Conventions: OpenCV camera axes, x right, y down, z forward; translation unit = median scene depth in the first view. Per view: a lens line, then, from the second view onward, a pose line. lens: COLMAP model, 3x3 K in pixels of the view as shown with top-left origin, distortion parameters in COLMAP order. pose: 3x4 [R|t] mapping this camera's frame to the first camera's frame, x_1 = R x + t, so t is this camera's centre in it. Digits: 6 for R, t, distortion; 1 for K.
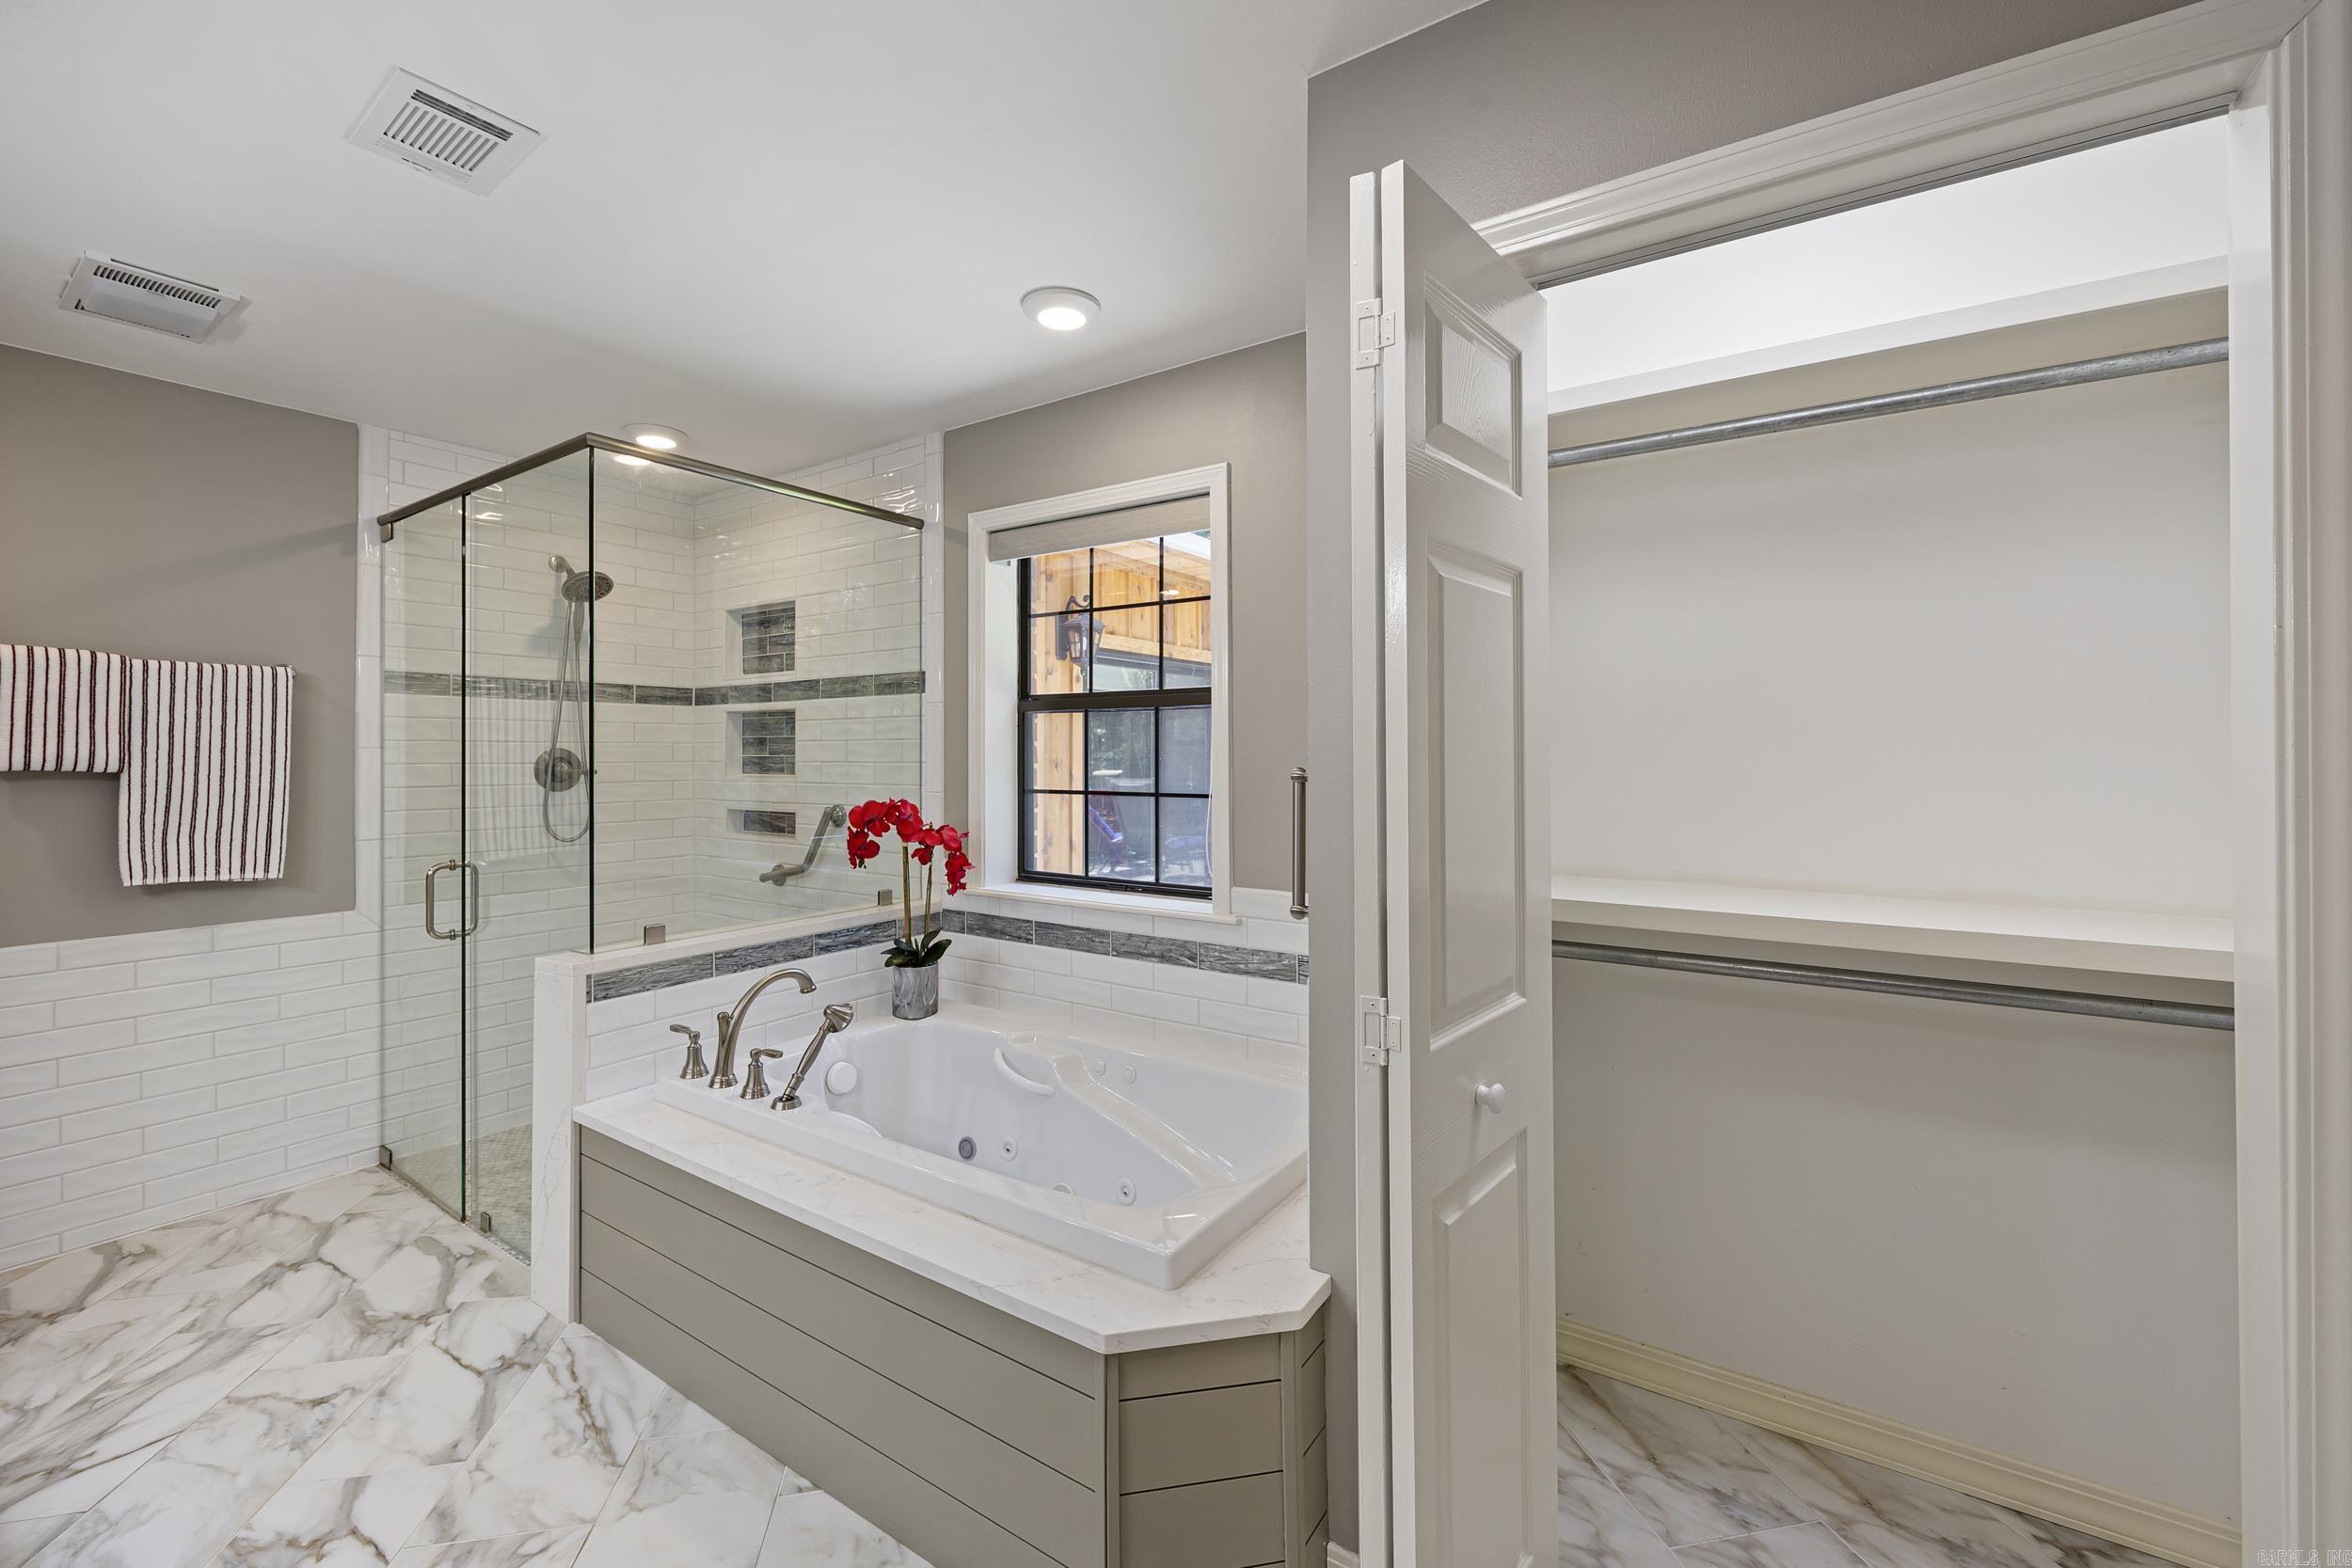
lens RADIAL K [[969.2, 0, 1191.7], [0, 969.2, 750.0], [0, 0, 1]] dist [0.018938, -0.000863]
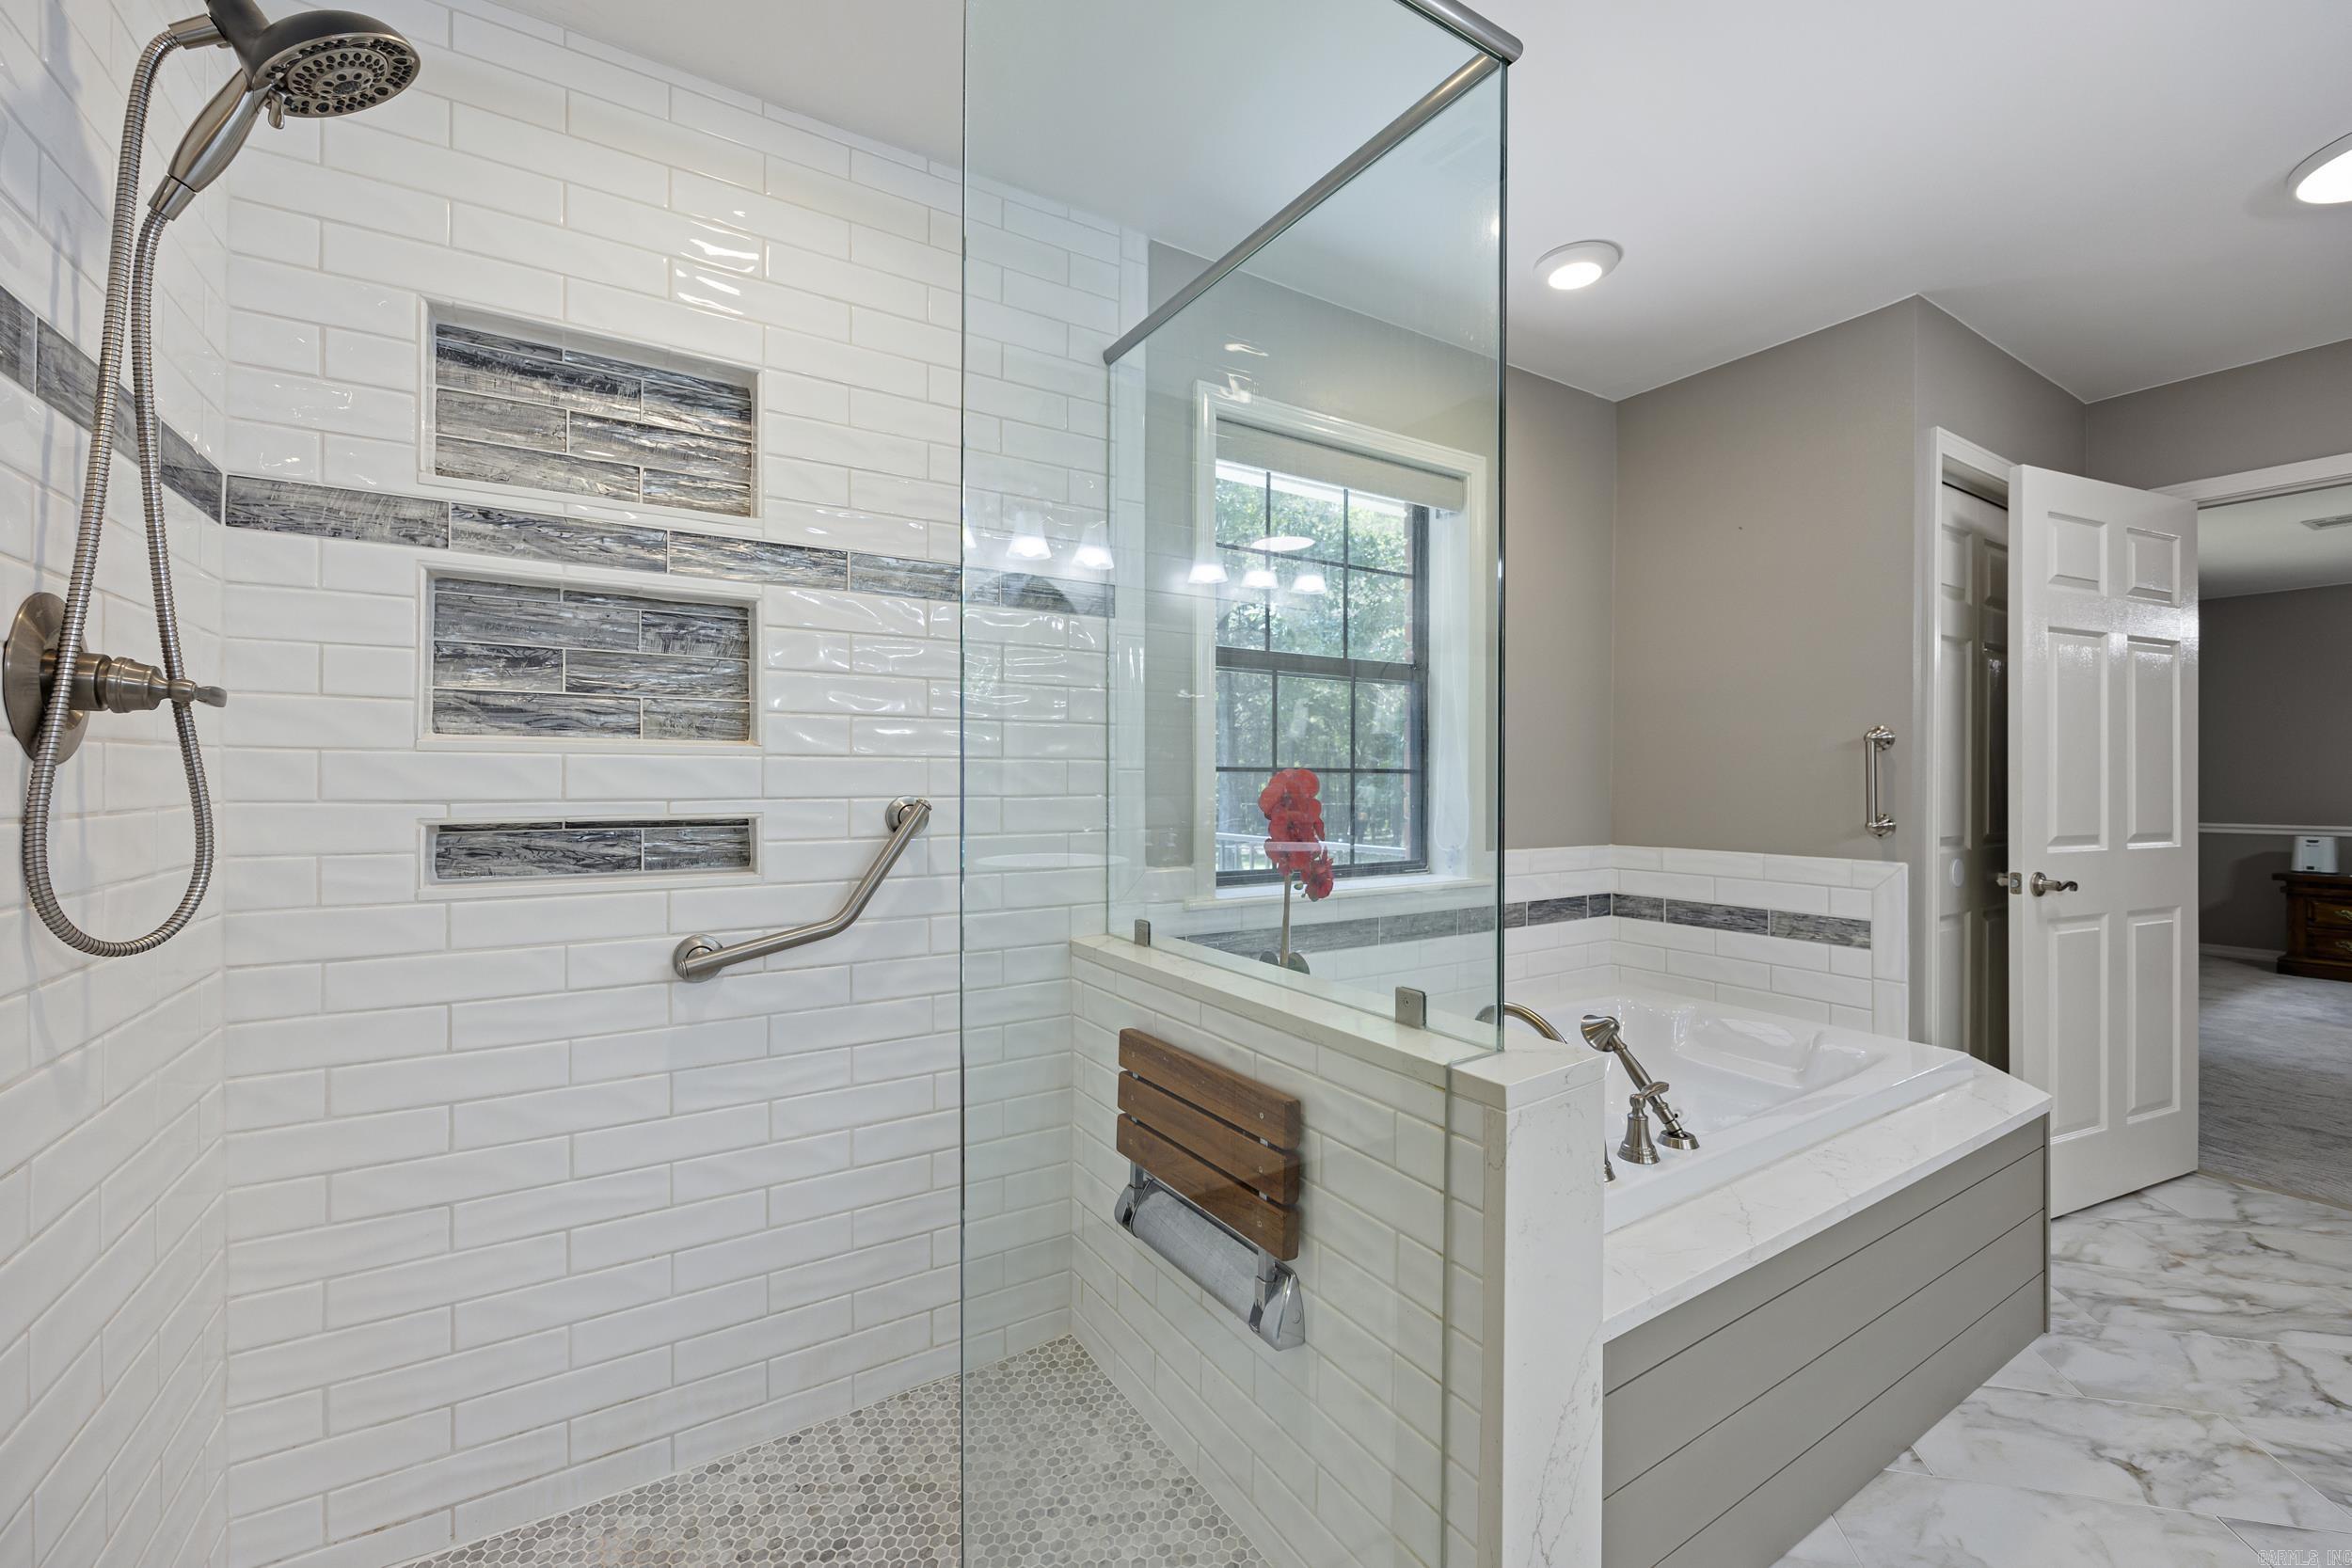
lens RADIAL K [[969.2, 0, 1176.4], [0, 969.2, 762.3], [0, 0, 1]] dist [0.018938, -0.000863]
pose [[0.391190, 0.005362, 0.920294, -0.764608], [-0.019578, 0.999805, 0.002497, 0.031560], [-0.920102, -0.018994, 0.391219, 0.625118]]
